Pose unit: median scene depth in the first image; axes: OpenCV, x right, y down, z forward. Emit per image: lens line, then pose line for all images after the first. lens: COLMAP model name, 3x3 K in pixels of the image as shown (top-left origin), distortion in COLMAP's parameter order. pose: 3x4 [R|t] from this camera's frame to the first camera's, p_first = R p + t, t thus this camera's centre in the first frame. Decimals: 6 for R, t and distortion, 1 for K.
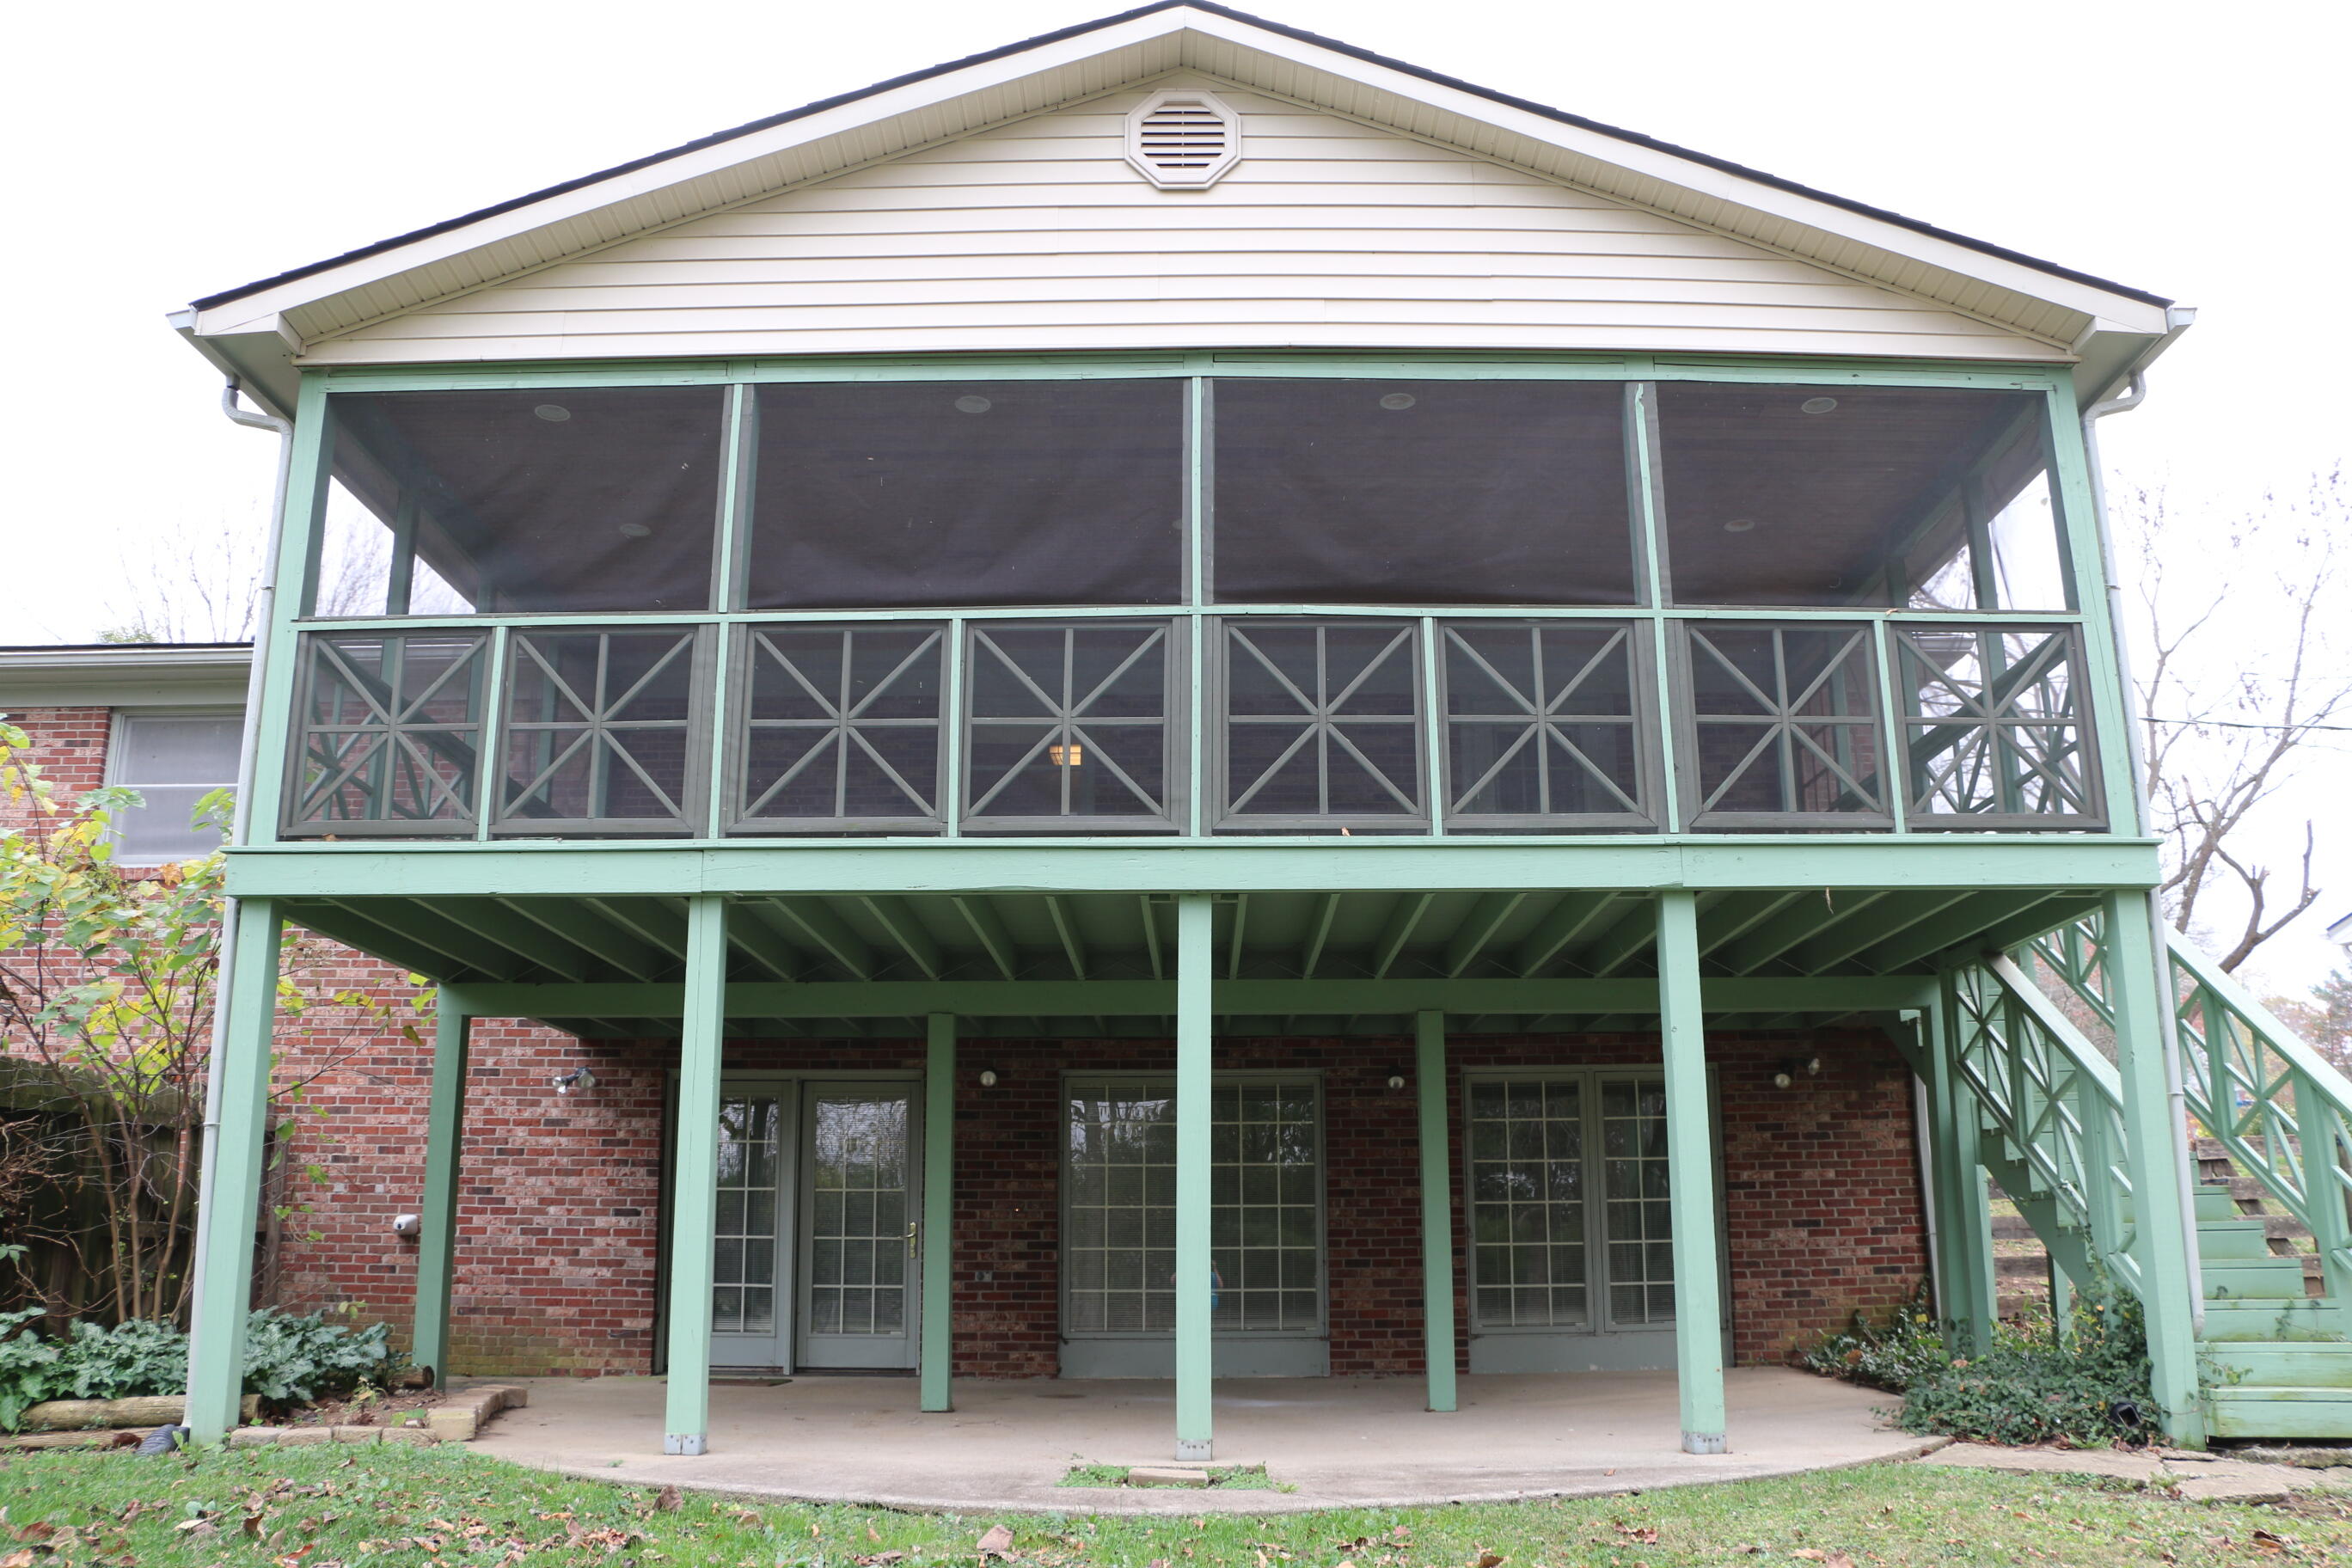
lens RADIAL K [[1938.4, 0, 1182.6], [0, 1938.4, 770.1], [0, 0, 1]] dist [-0.127036, 0.057314]
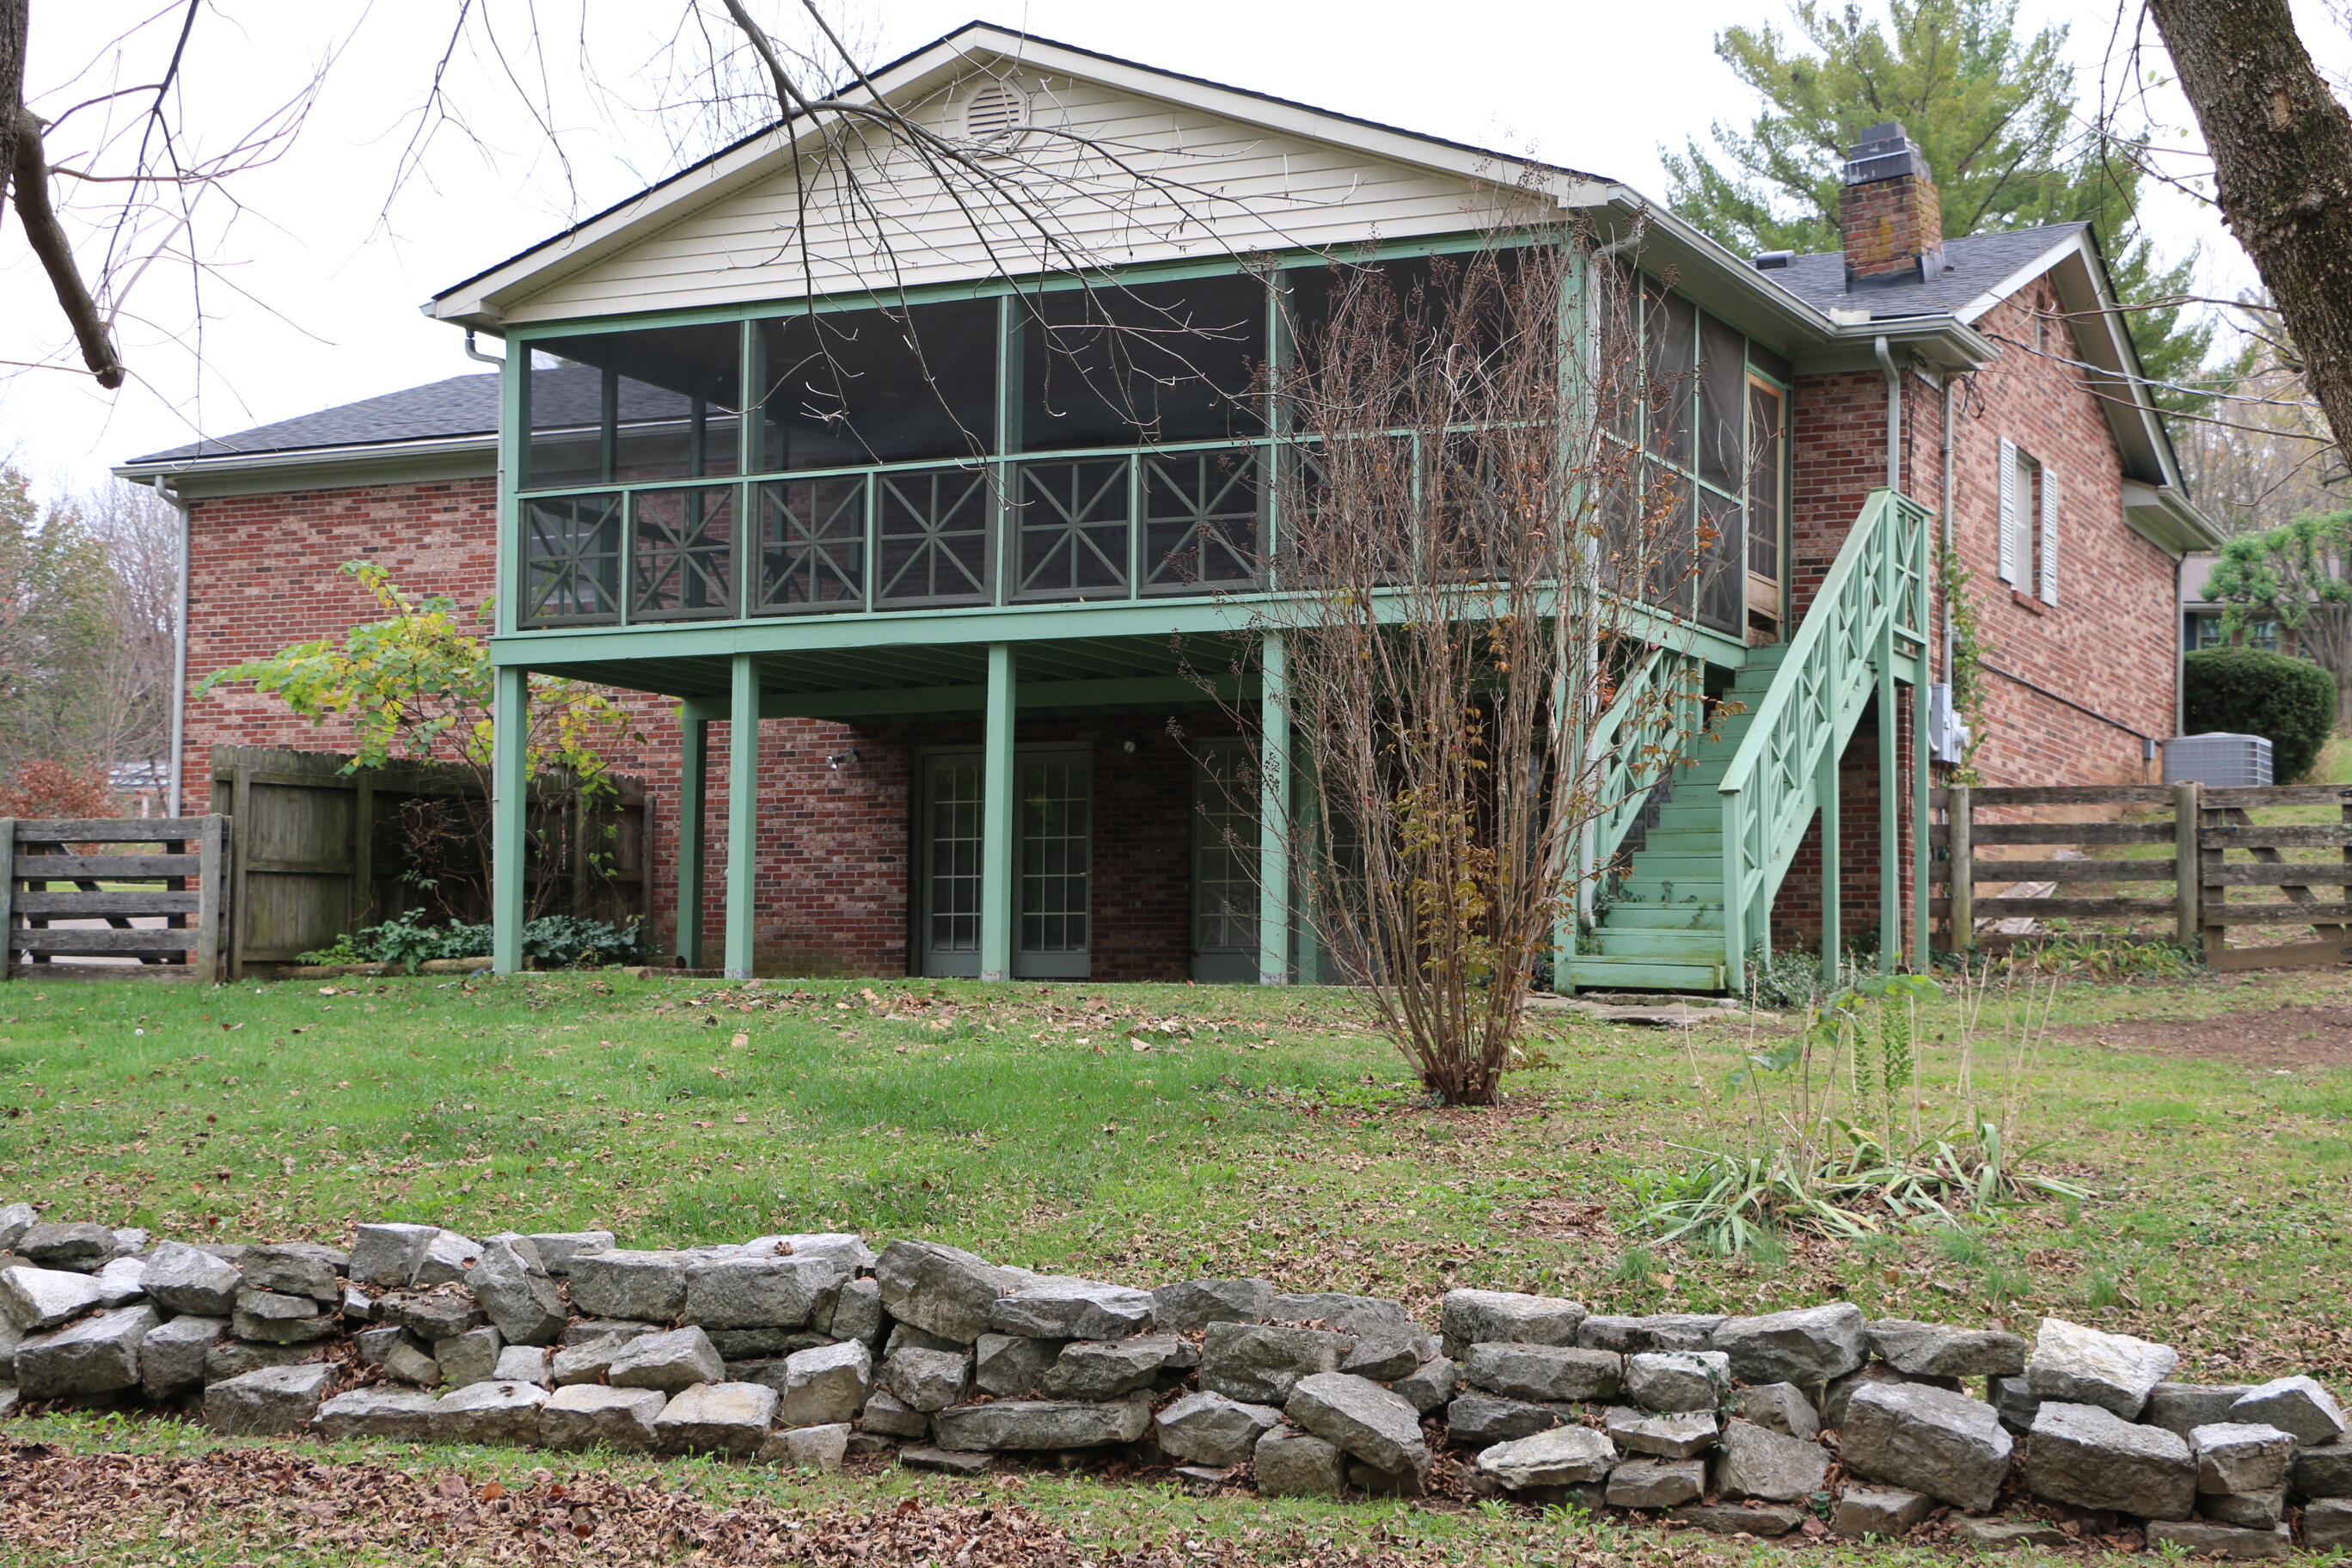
lens RADIAL K [[3732.8, 0, 1176.9], [0, 3732.8, 787.2], [0, 0, 1]] dist [0.048707, 0.000000]
pose [[0.892877, -0.016270, -0.450006, 1.473503], [0.098637, 0.982144, 0.160201, -0.288648], [0.439364, -0.187427, 0.878539, -1.615319]]
